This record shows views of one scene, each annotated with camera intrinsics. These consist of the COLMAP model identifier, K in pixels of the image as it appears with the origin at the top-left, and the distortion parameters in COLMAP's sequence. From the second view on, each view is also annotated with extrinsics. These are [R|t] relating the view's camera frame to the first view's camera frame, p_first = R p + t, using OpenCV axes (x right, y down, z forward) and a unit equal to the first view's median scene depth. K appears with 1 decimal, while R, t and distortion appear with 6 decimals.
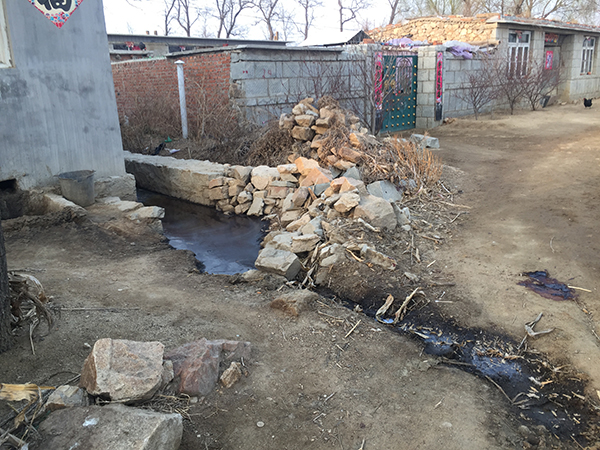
lens RADIAL K [[518.1, 0, 300.0], [0, 518.1, 225.0], [0, 0, 1]] dist [0.092982, -0.140254]
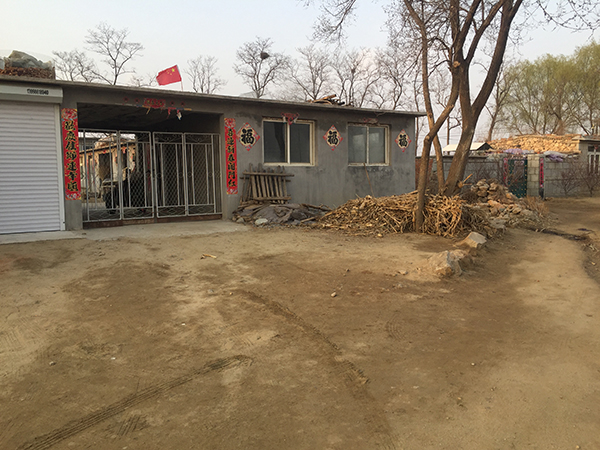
lens RADIAL K [[518.1, 0, 300.0], [0, 518.1, 225.0], [0, 0, 1]] dist [0.092982, -0.140254]
pose [[0.986885, 0.037020, -0.157125, -0.423878], [-0.063332, 0.984103, -0.165920, 0.394032], [0.148485, 0.173695, 0.973541, -1.344959]]
